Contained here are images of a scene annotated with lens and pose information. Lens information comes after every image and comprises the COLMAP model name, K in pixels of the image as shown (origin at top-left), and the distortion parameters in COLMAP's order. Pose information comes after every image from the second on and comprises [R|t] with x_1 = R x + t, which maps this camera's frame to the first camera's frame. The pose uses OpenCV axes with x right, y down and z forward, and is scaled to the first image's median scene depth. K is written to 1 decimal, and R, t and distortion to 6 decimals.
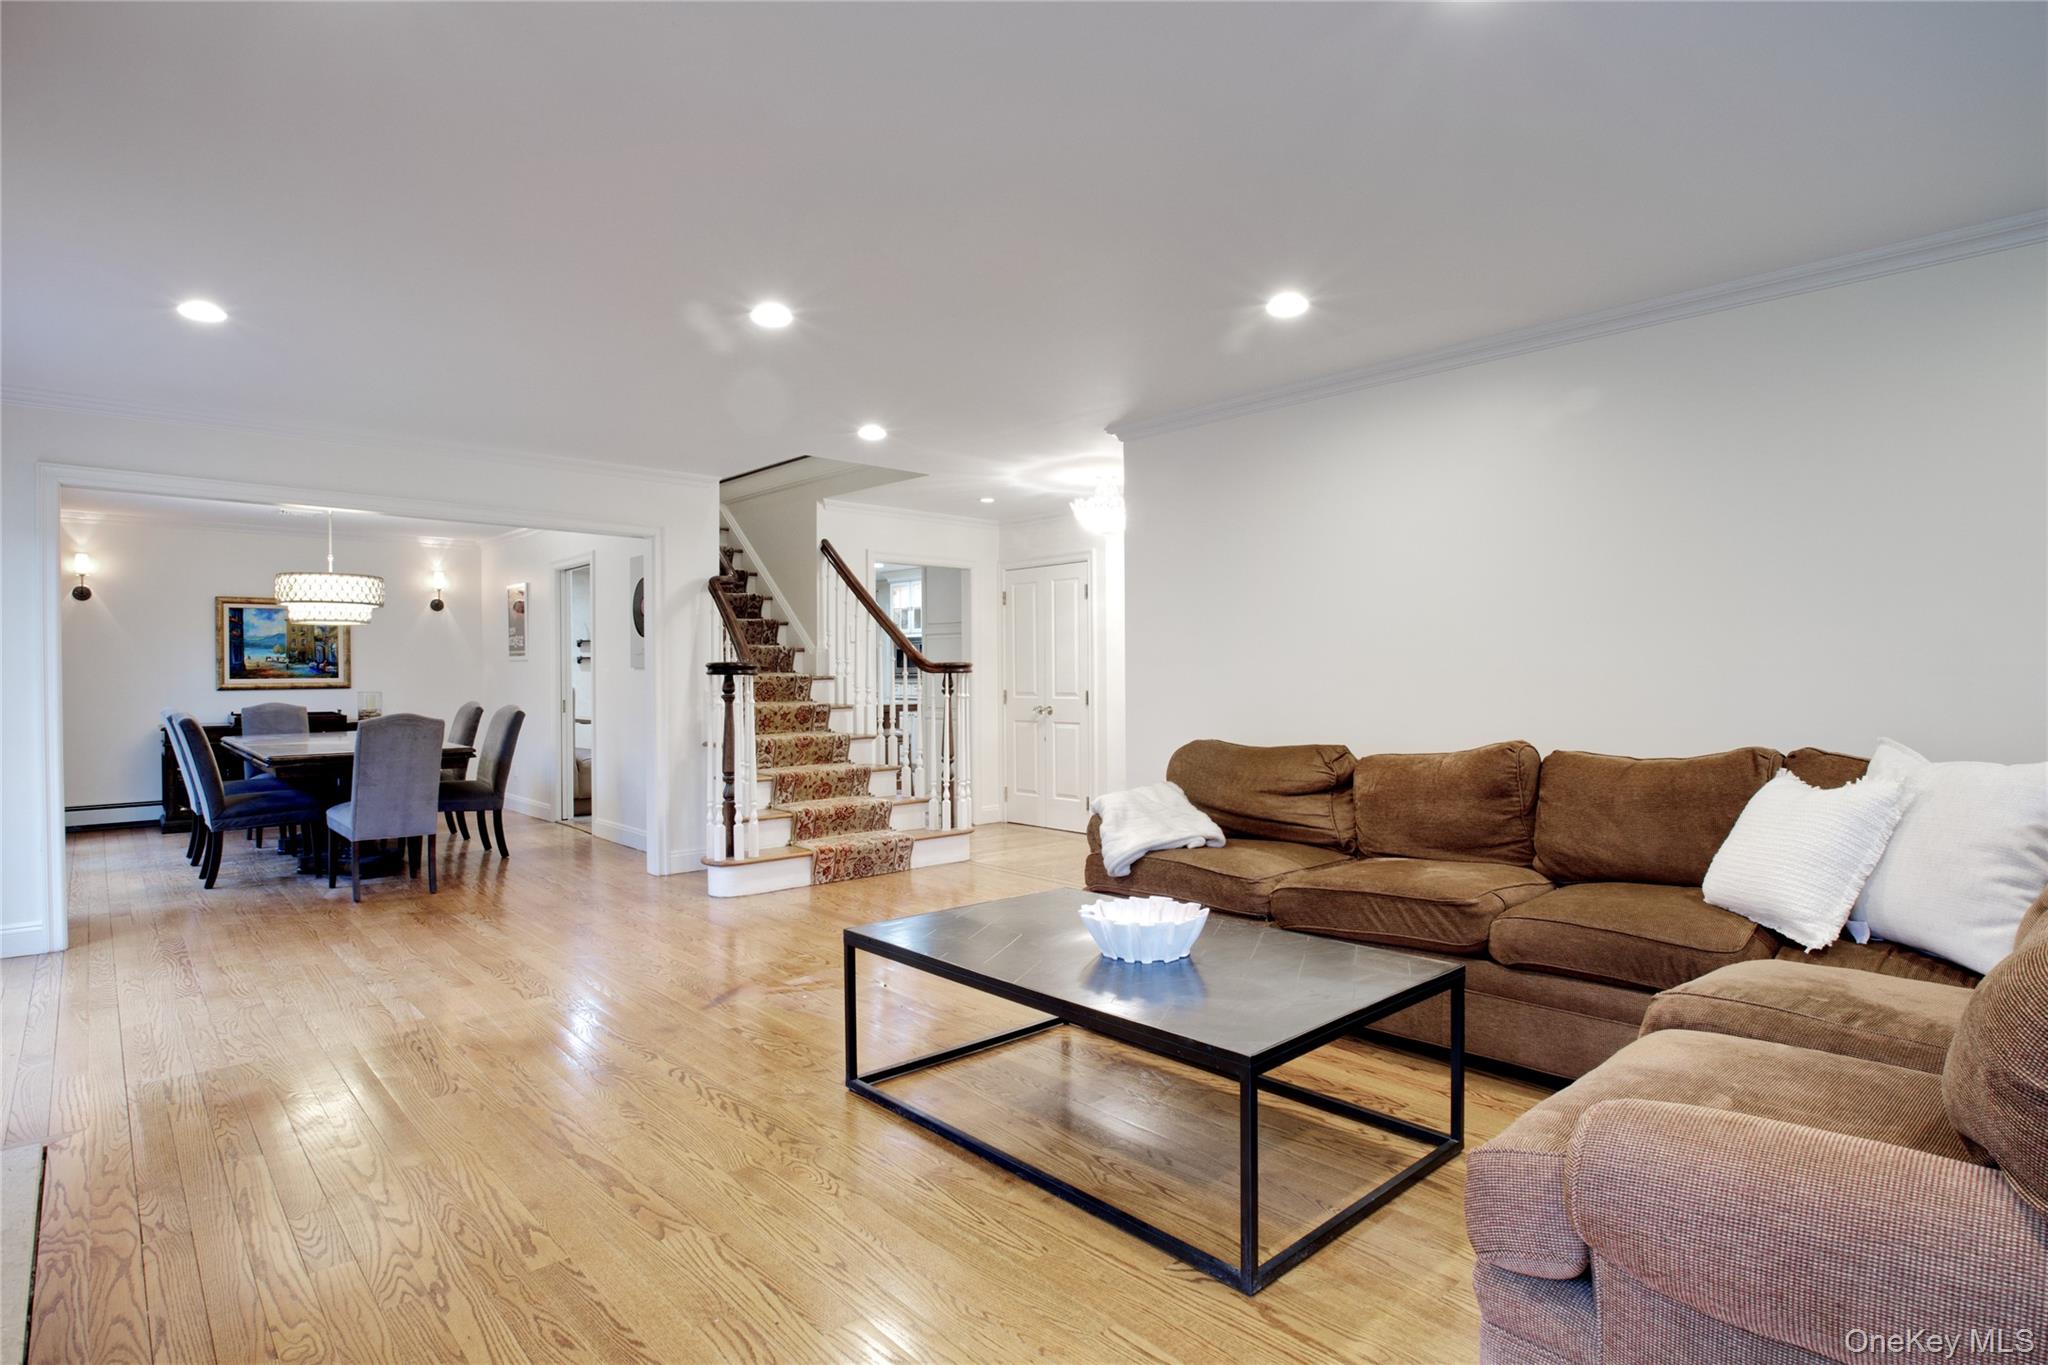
lens RADIAL K [[1045.2, 0, 1019.9], [0, 1045.2, 679.3], [0, 0, 1]] dist [-0.032907, 0.000400]
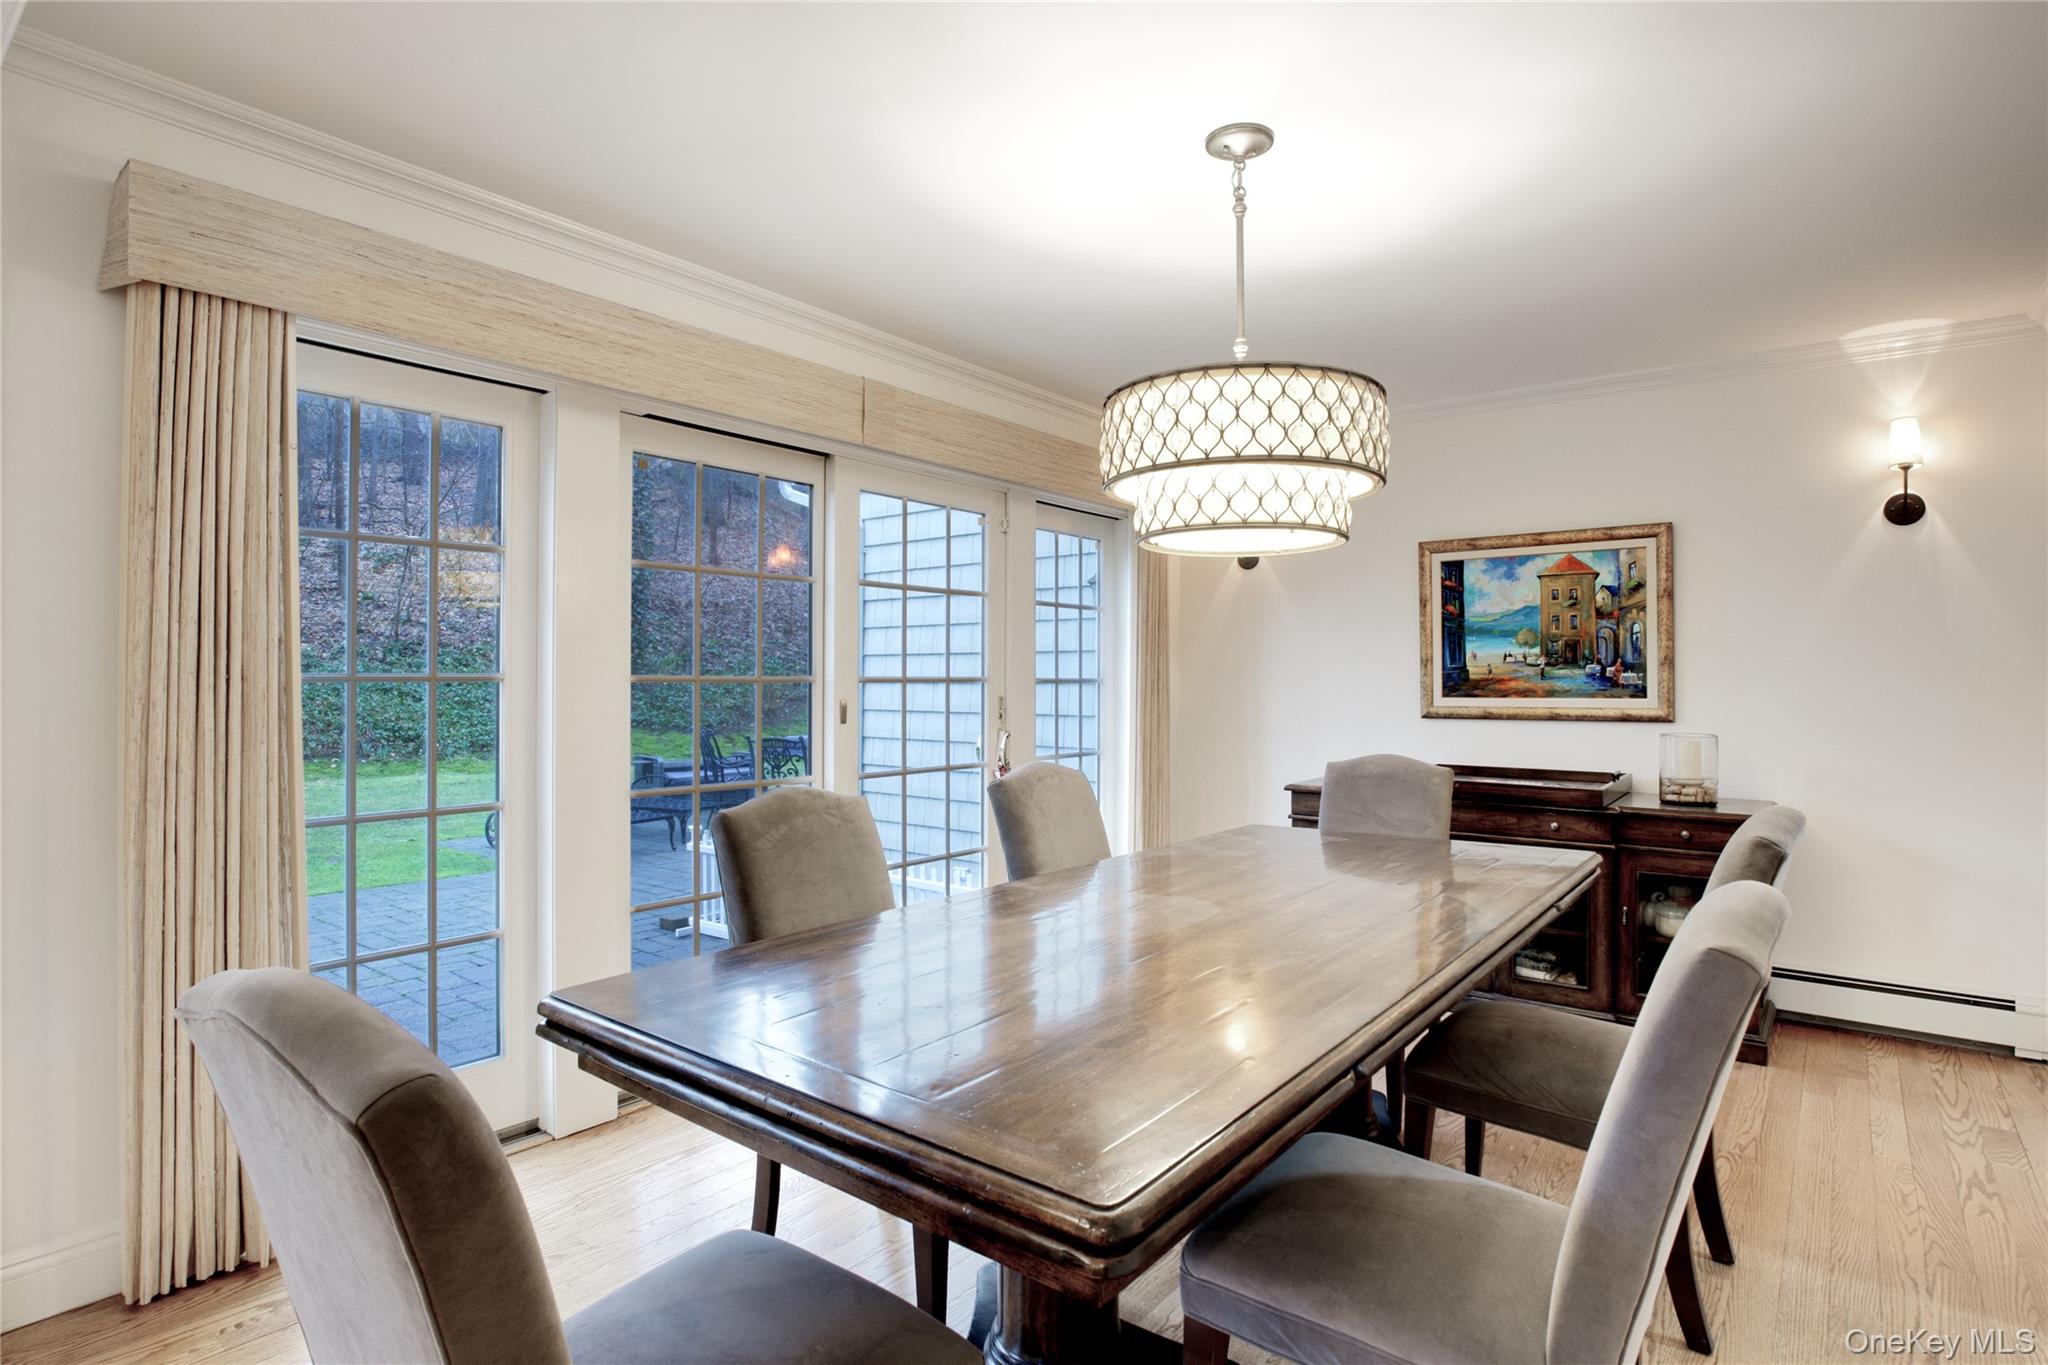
lens RADIAL K [[1045.2, 0, 1020.6], [0, 1045.2, 679.1], [0, 0, 1]] dist [-0.032907, 0.000400]
pose [[0.148023, 0.001372, -0.988983, -0.268684], [-0.013118, 0.999914, -0.000576, -0.006163], [0.988897, 0.013059, 0.148028, 0.686778]]
